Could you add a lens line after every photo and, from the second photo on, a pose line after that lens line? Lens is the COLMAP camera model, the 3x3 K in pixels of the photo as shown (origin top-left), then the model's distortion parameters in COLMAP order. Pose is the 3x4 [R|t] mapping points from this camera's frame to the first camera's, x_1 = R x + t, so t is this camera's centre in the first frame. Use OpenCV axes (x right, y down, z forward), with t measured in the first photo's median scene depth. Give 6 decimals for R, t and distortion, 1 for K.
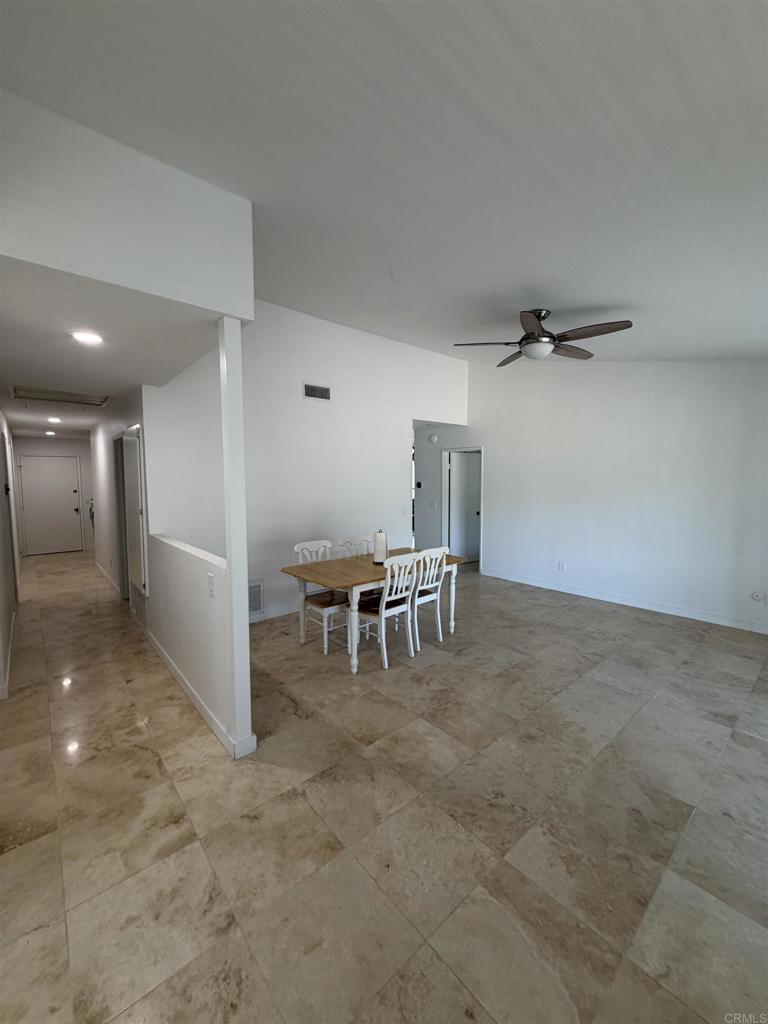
lens RADIAL K [[408.9, 0, 383.2], [0, 408.9, 511.5], [0, 0, 1]] dist [0.000550, 0.000068]
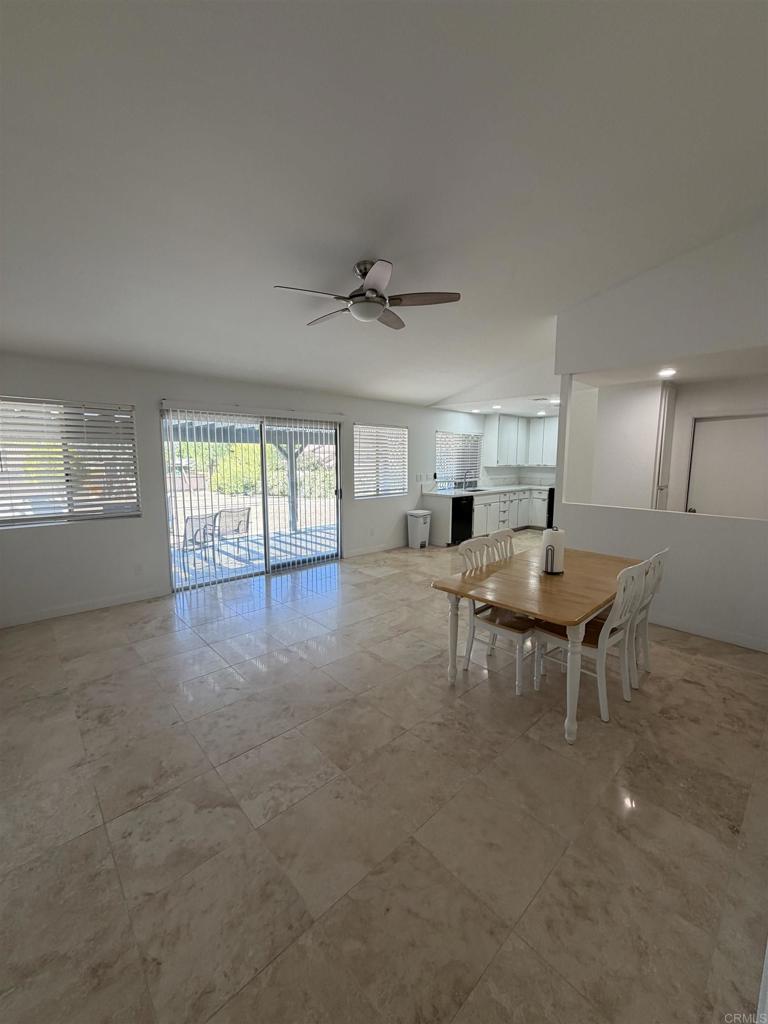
lens RADIAL K [[408.9, 0, 385.9], [0, 408.9, 511.3], [0, 0, 1]] dist [0.000550, 0.000068]
pose [[-0.999179, -0.000634, -0.040519, 0.458802], [-0.008991, 0.978426, 0.206402, -0.181241], [0.039514, 0.206597, -0.977628, 2.411375]]
